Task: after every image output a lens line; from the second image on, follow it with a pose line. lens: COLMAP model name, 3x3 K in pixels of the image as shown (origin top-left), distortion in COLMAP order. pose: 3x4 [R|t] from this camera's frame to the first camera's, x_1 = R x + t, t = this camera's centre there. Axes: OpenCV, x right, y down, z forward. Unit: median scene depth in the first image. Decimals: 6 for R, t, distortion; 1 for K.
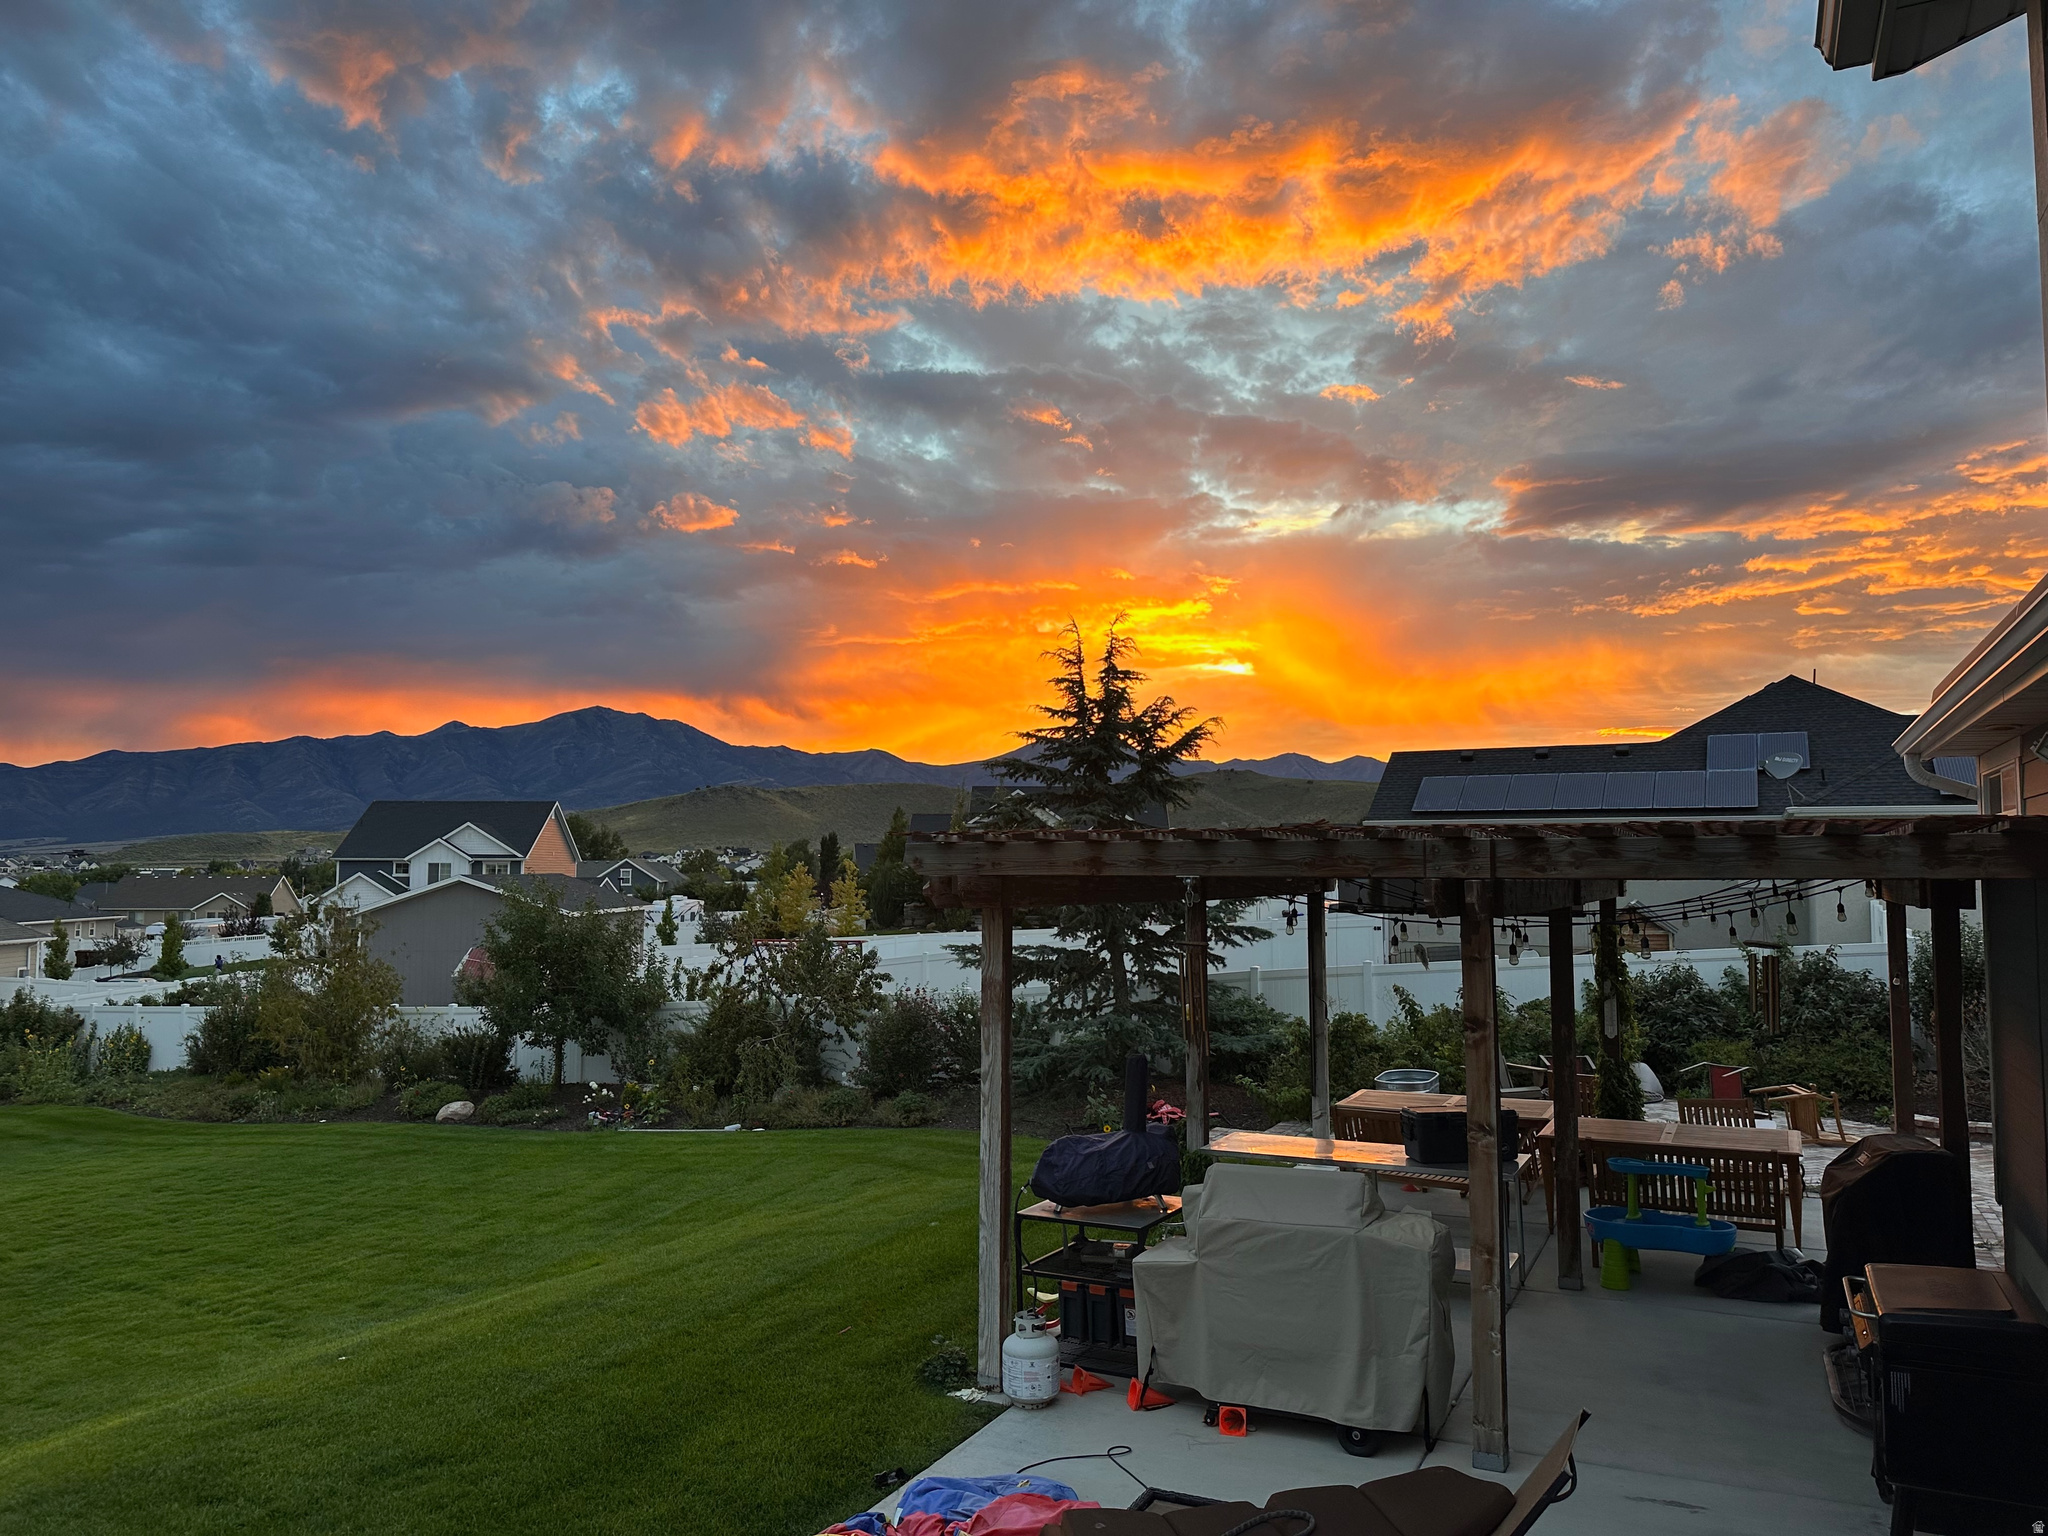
lens RADIAL K [[1410.5, 0, 1042.5], [0, 1410.5, 785.6], [0, 0, 1]] dist [-0.007167, -0.006372]
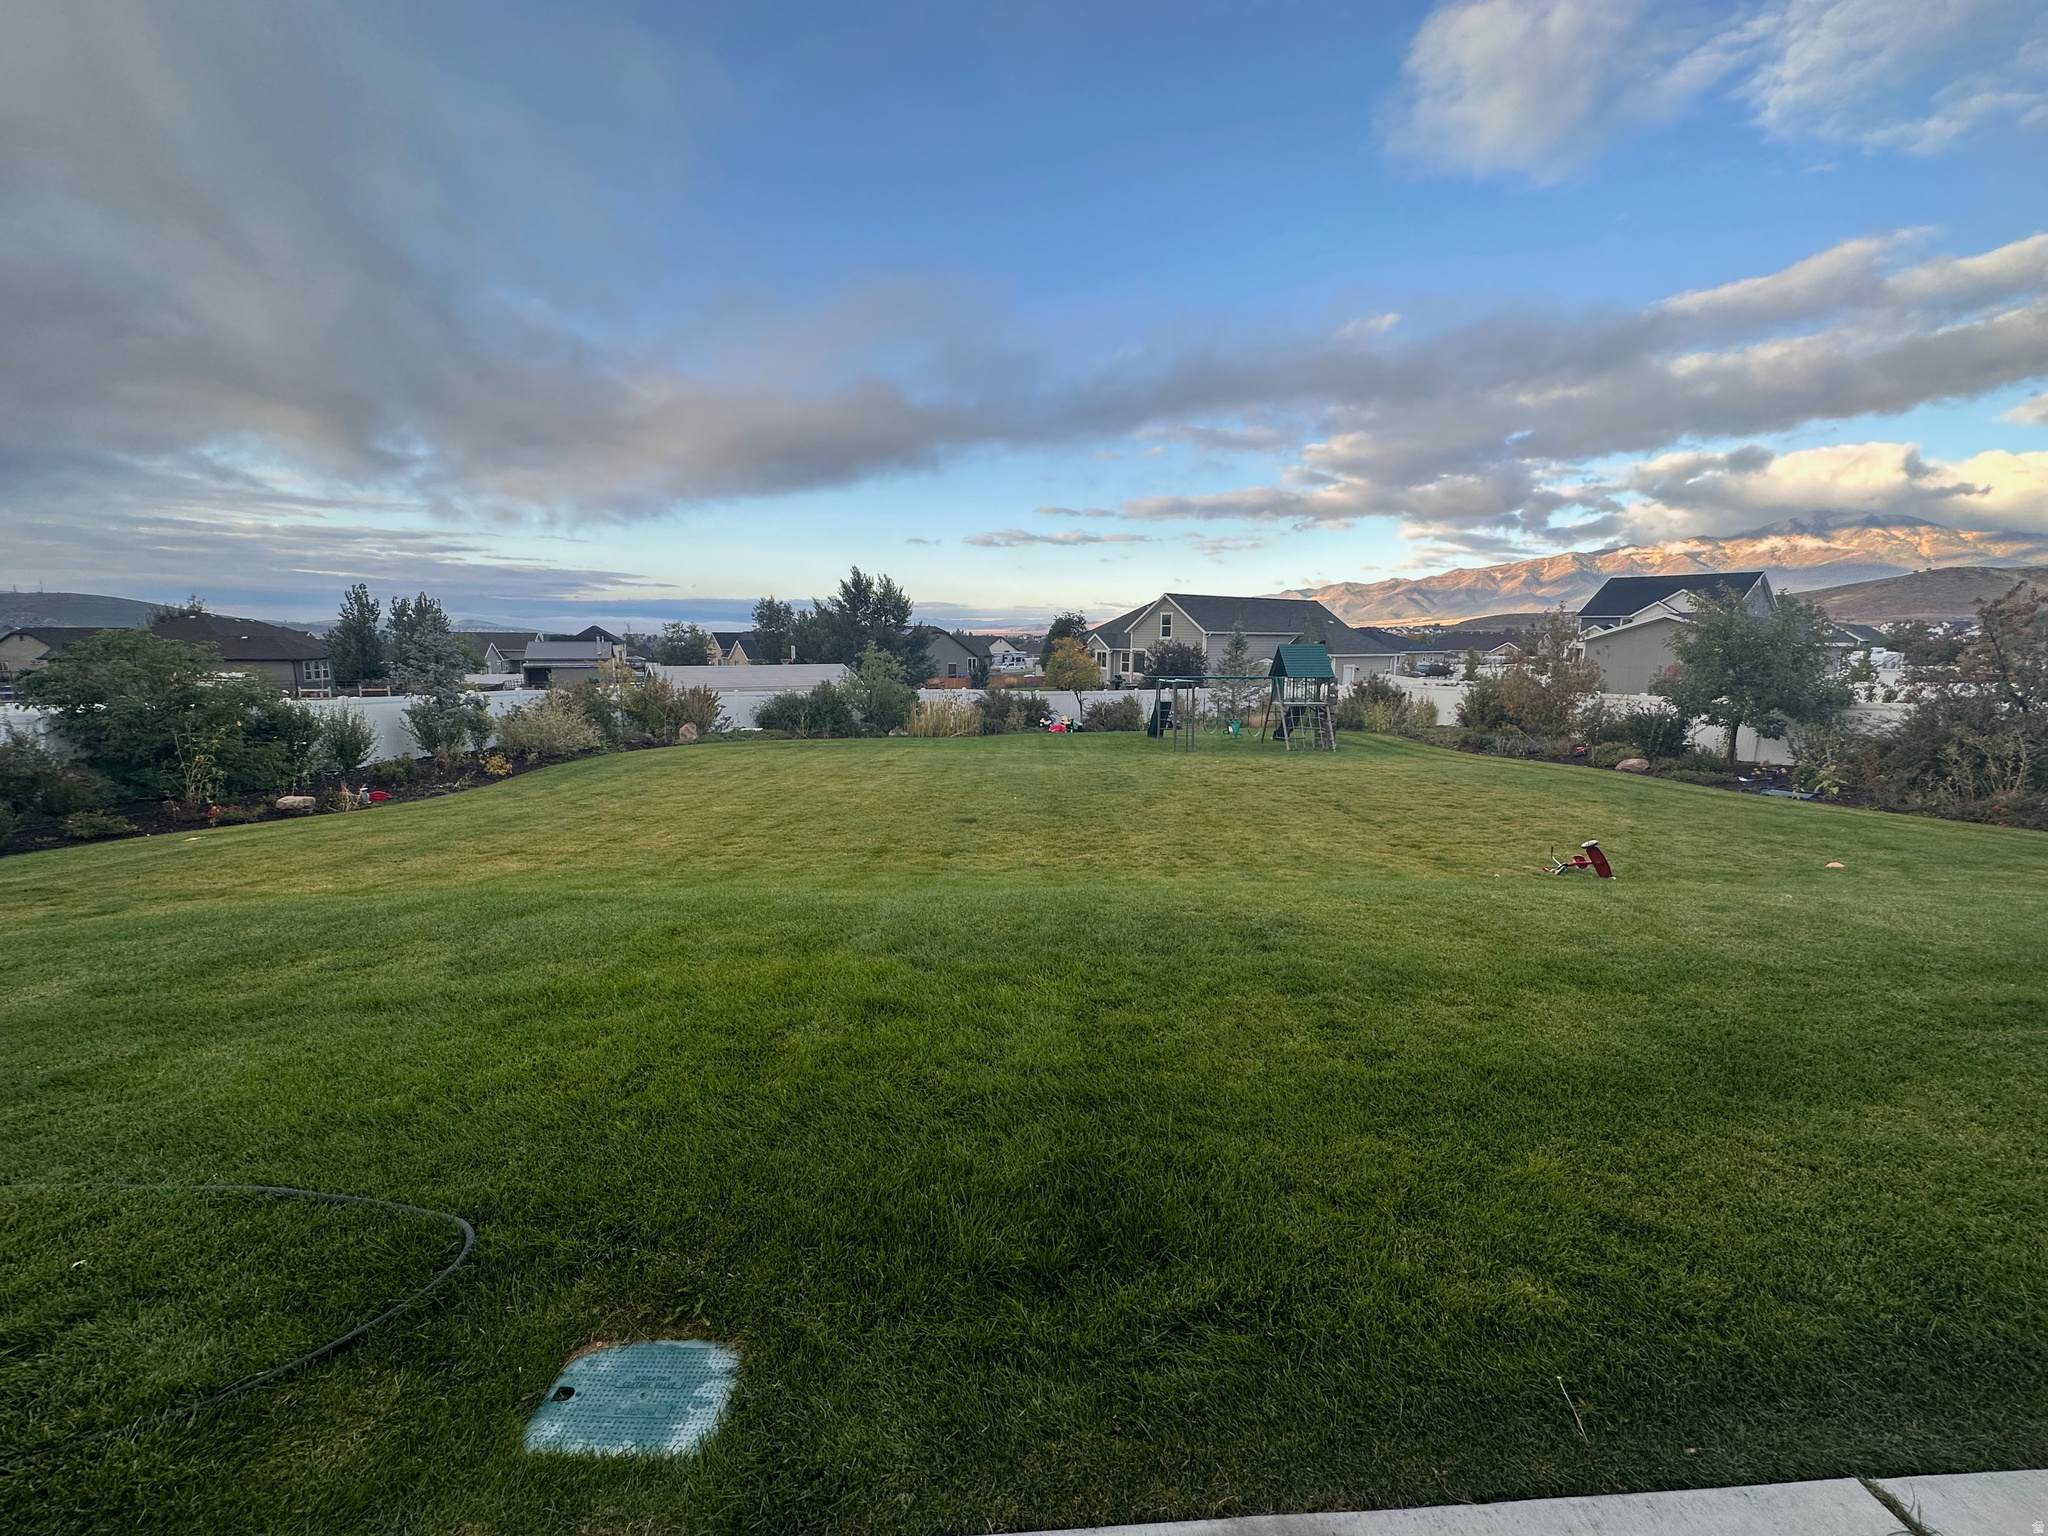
lens RADIAL K [[809.9, 0, 1027.0], [0, 809.9, 773.6], [0, 0, 1]] dist [-0.000625, 0.000060]
pose [[0.491016, 0.144566, -0.859072, -0.029534], [0.059902, 0.978198, 0.198850, 0.045399], [0.869089, -0.149099, 0.471651, 0.113360]]
